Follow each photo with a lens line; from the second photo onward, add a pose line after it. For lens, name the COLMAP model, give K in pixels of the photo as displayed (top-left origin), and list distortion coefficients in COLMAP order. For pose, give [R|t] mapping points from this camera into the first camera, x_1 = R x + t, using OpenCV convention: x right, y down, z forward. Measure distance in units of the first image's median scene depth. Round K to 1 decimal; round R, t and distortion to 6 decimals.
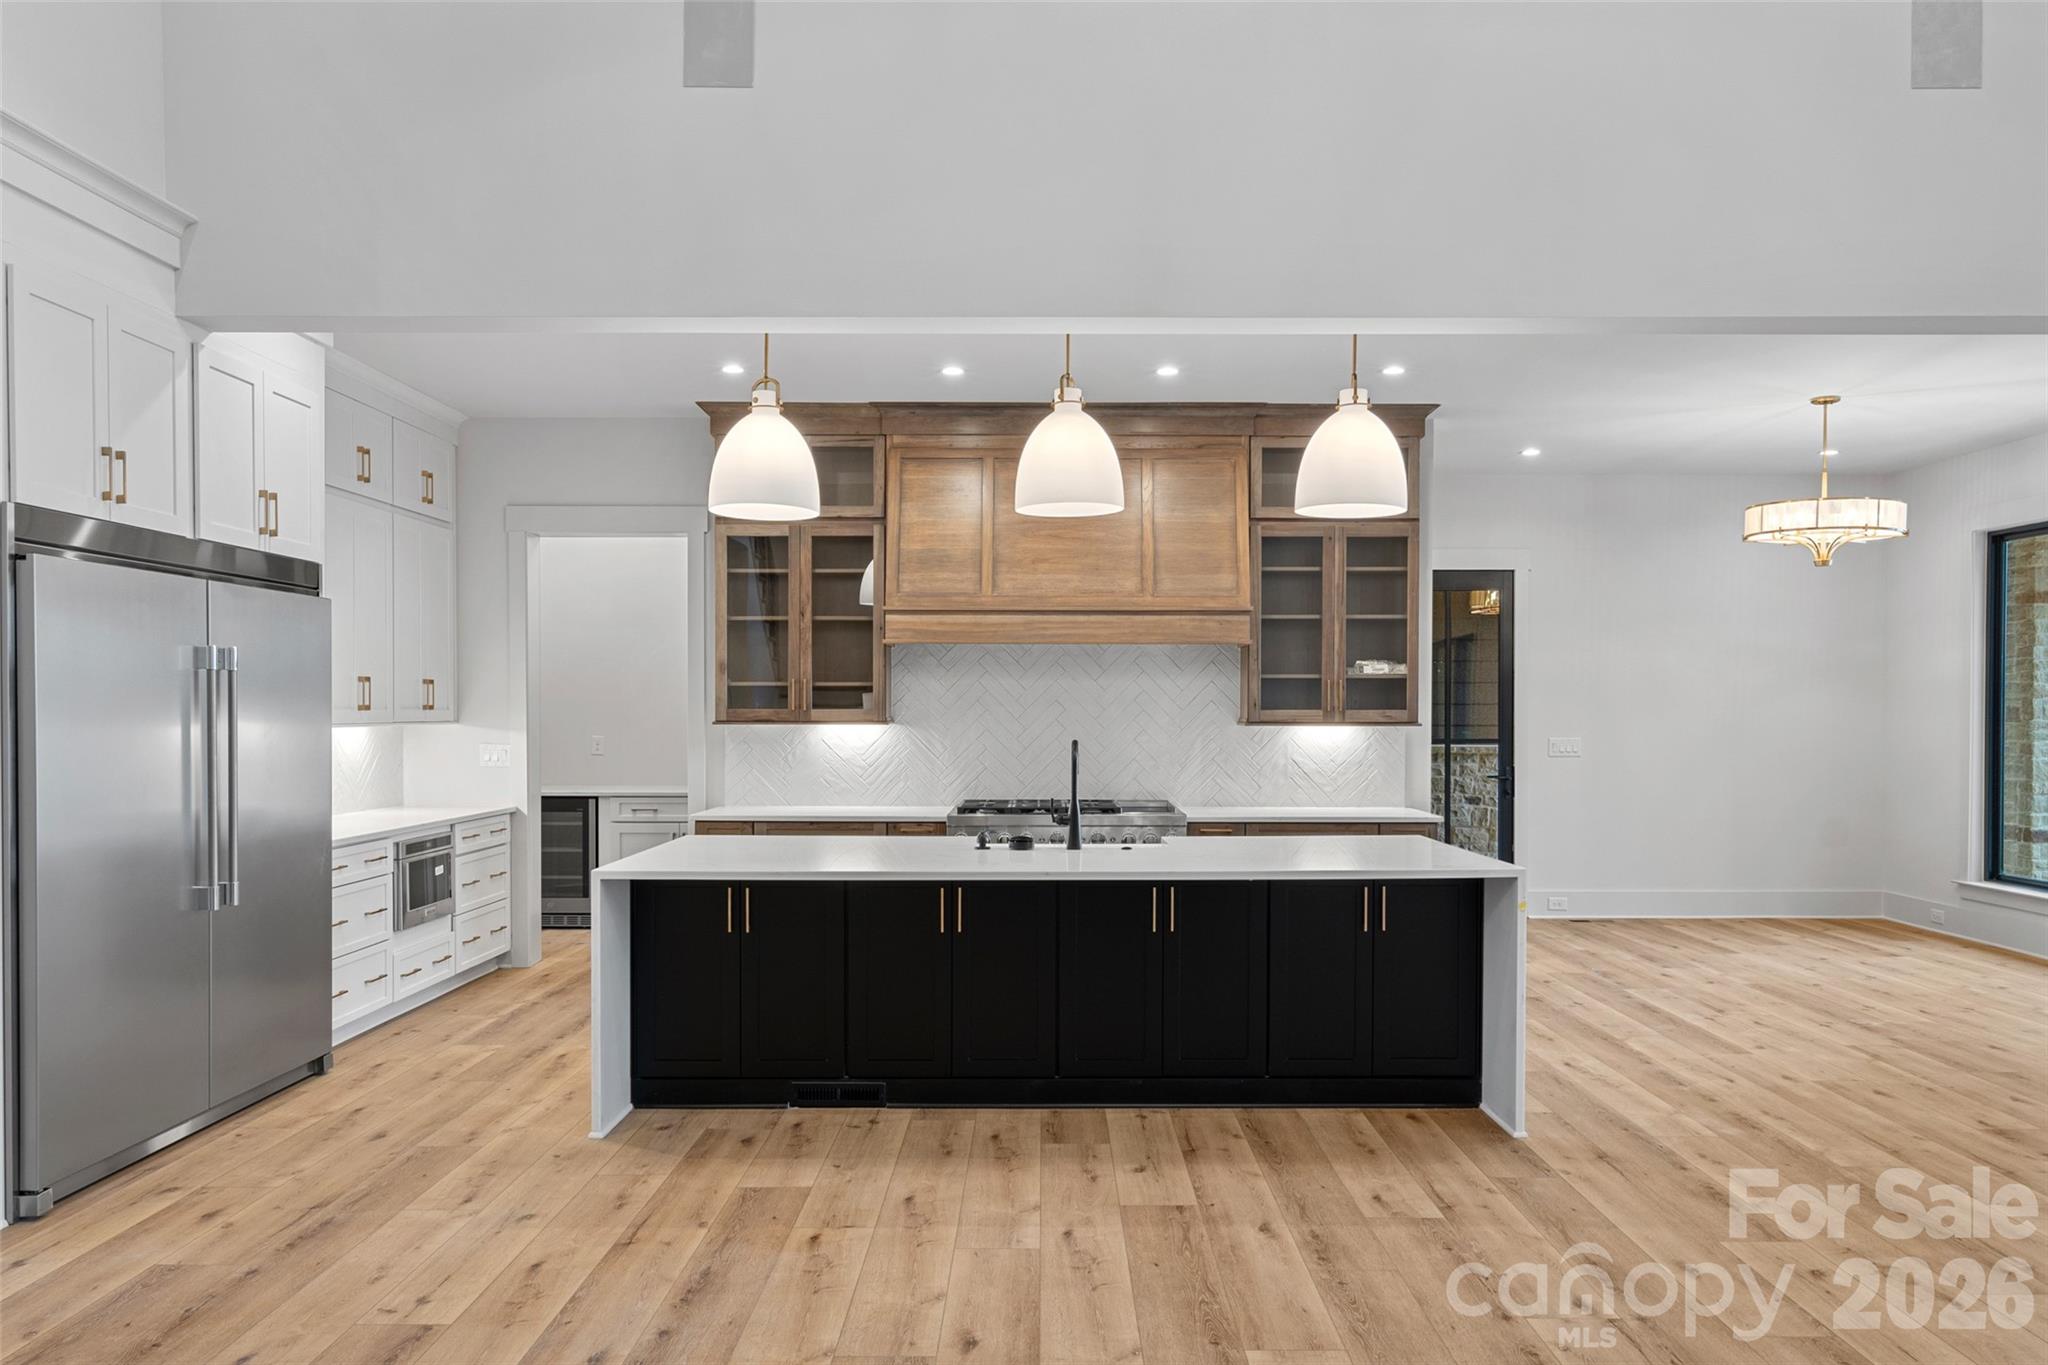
lens RADIAL K [[1458.4, 0, 1045.9], [0, 1458.4, 724.7], [0, 0, 1]] dist [-0.006232, 0.001855]
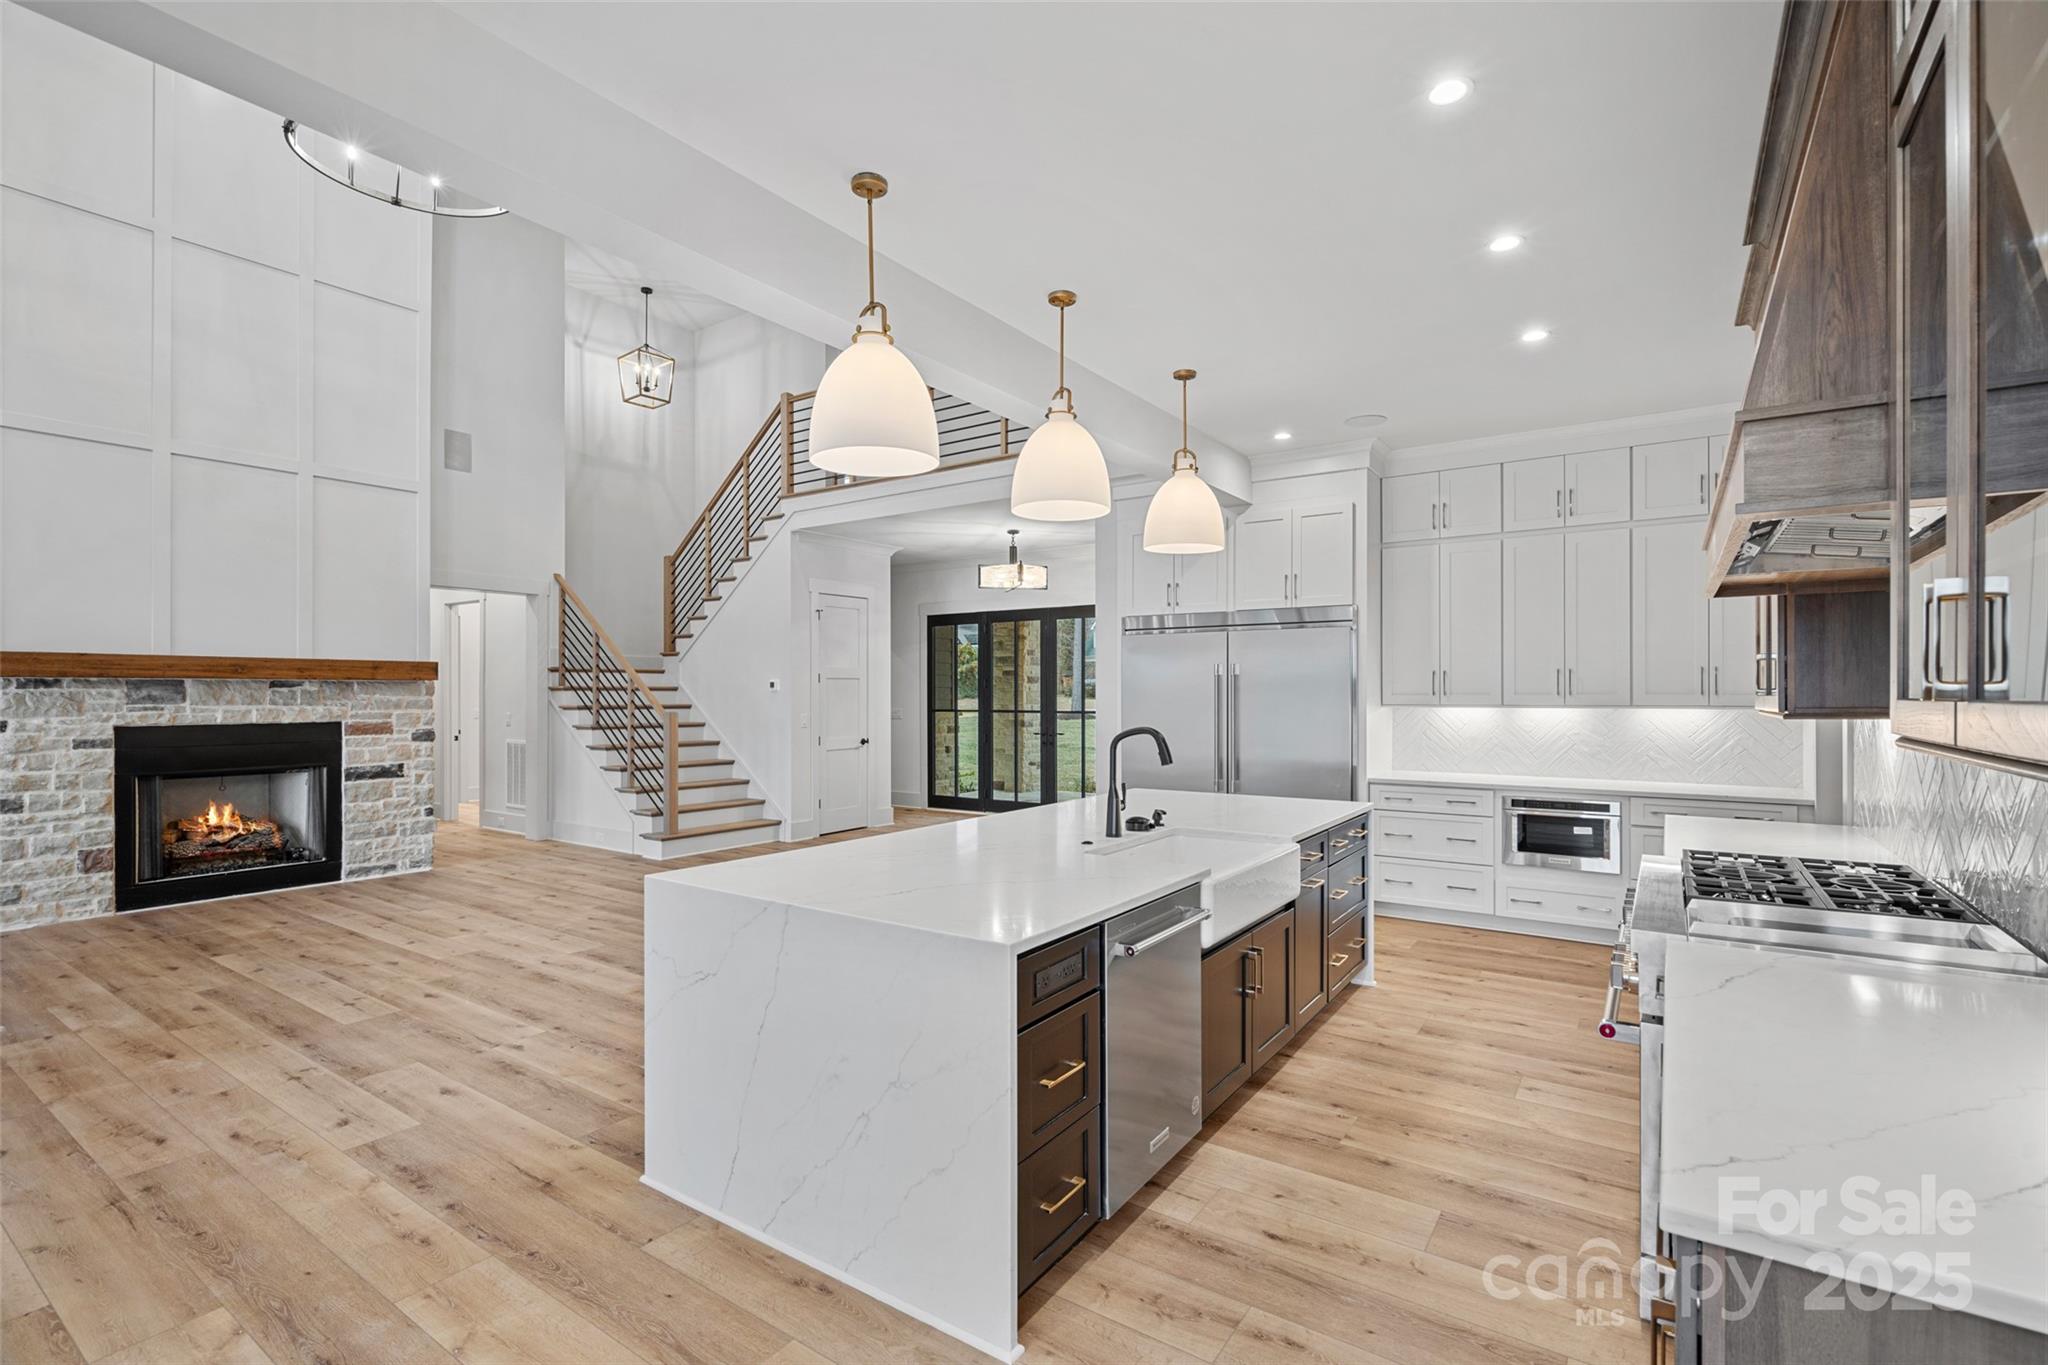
lens RADIAL K [[930.4, 0, 1040.8], [0, 930.4, 688.5], [0, 0, 1]] dist [-0.007504, 0.004150]
pose [[-0.563272, -0.006613, -0.826245, 0.572704], [-0.008028, 0.999965, -0.002530, -0.013222], [0.826233, 0.005208, -0.563305, 1.312762]]
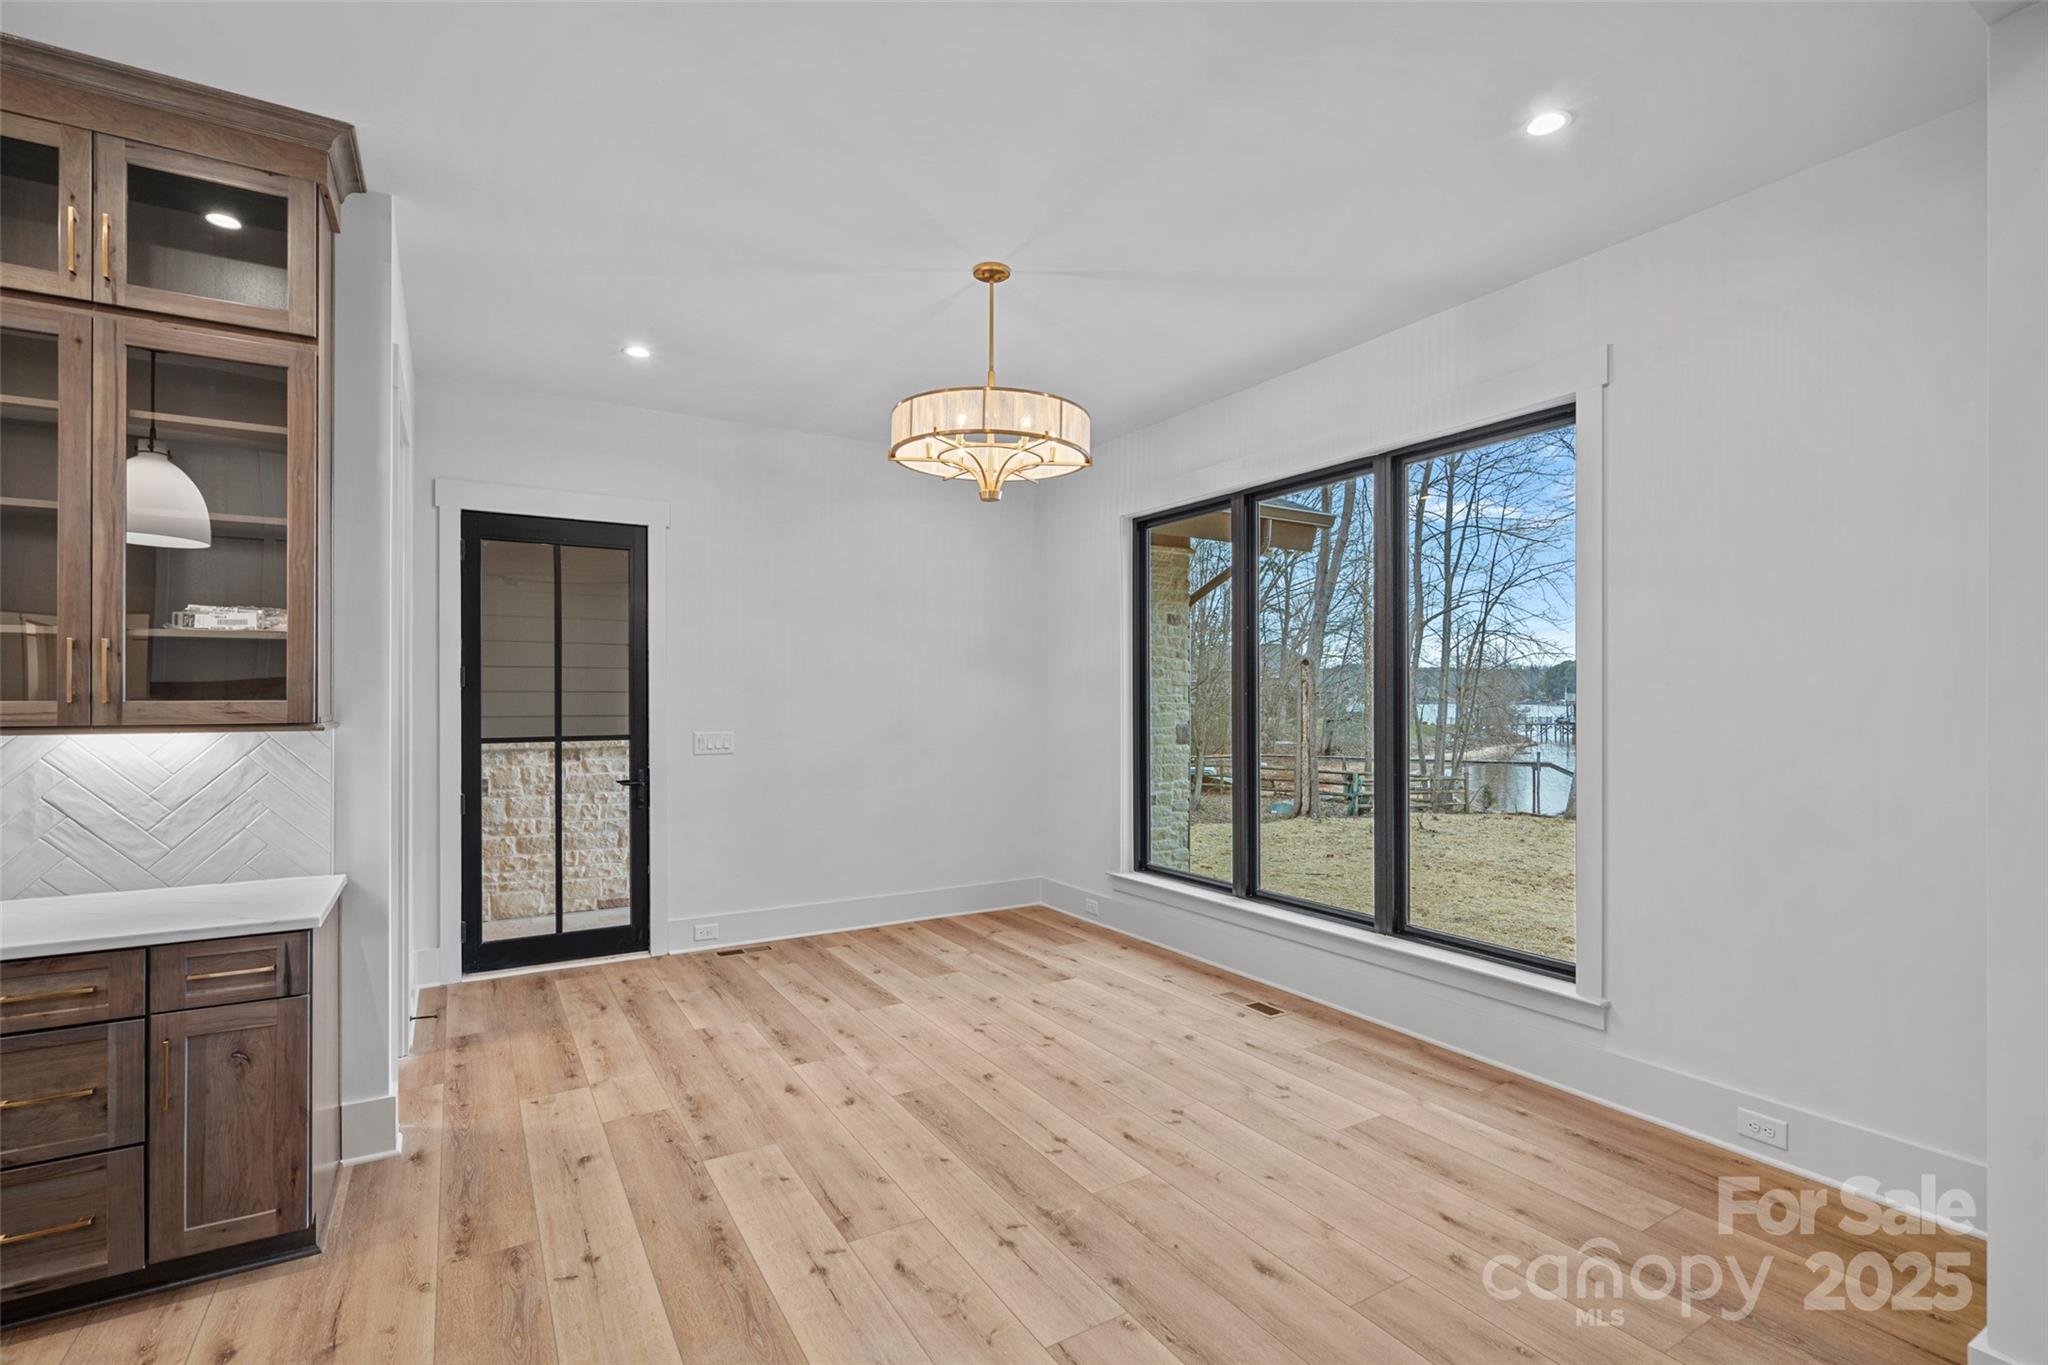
lens RADIAL K [[930.4, 0, 1031.6], [0, 930.4, 689.9], [0, 0, 1]] dist [-0.007504, 0.004150]
pose [[0.854382, 0.001733, 0.519642, 0.413808], [0.007017, 0.999865, -0.014872, -0.009561], [-0.519598, 0.016353, 0.854255, 0.792777]]
